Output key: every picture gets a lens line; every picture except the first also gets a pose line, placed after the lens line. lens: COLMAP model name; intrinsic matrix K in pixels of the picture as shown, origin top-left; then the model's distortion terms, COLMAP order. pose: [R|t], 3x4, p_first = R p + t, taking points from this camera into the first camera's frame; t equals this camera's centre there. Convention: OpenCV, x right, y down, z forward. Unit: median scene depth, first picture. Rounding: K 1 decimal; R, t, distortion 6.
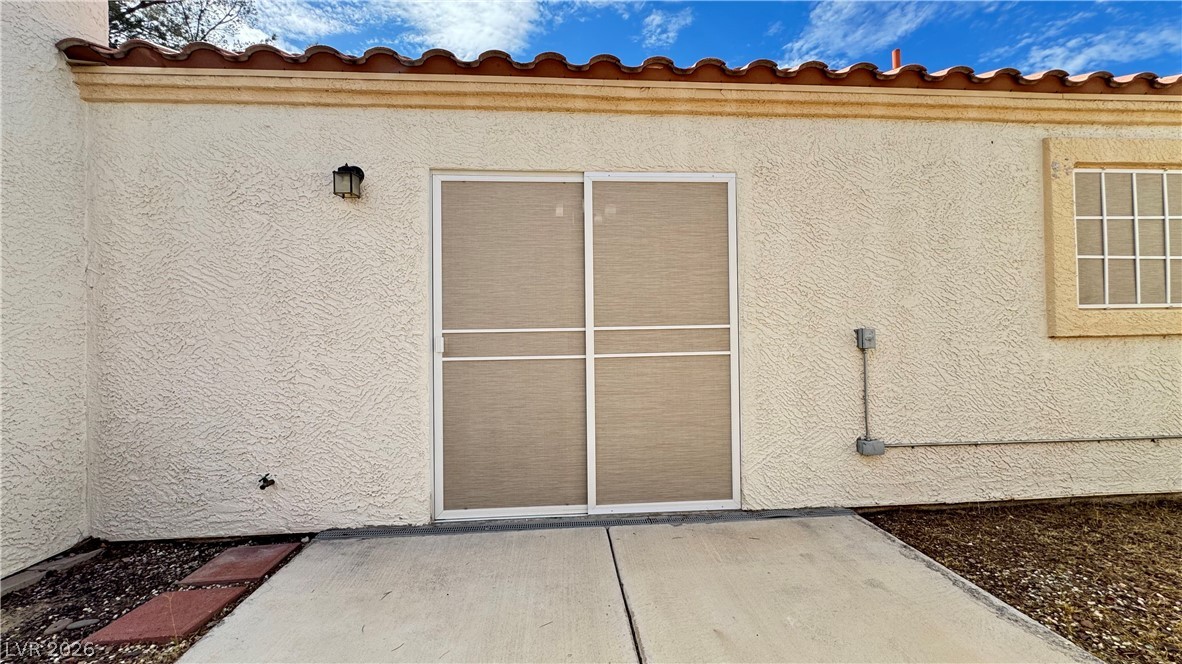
lens RADIAL K [[474.2, 0, 592.0], [0, 474.2, 328.3], [0, 0, 1]] dist [-0.004088, 0.001079]
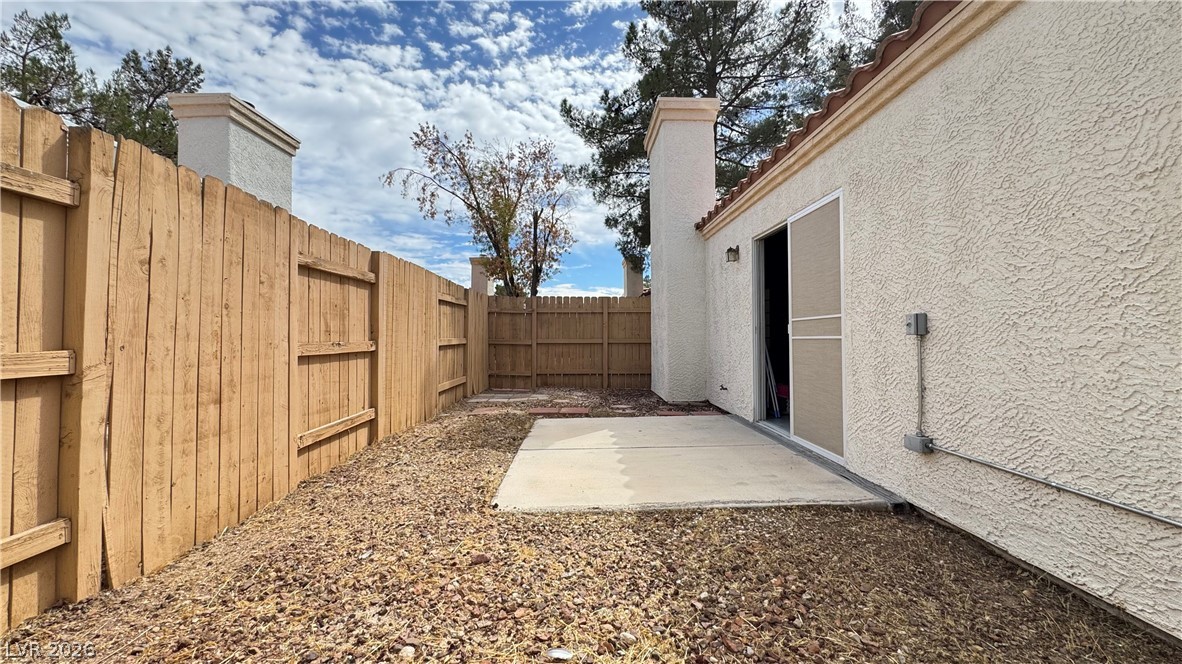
lens RADIAL K [[474.2, 0, 589.6], [0, 474.2, 328.7], [0, 0, 1]] dist [-0.004088, 0.001079]
pose [[-0.056822, -0.001641, -0.998383, 1.572164], [0.023086, 0.999729, -0.002958, 0.019046], [0.998117, -0.023217, -0.056769, 0.435453]]
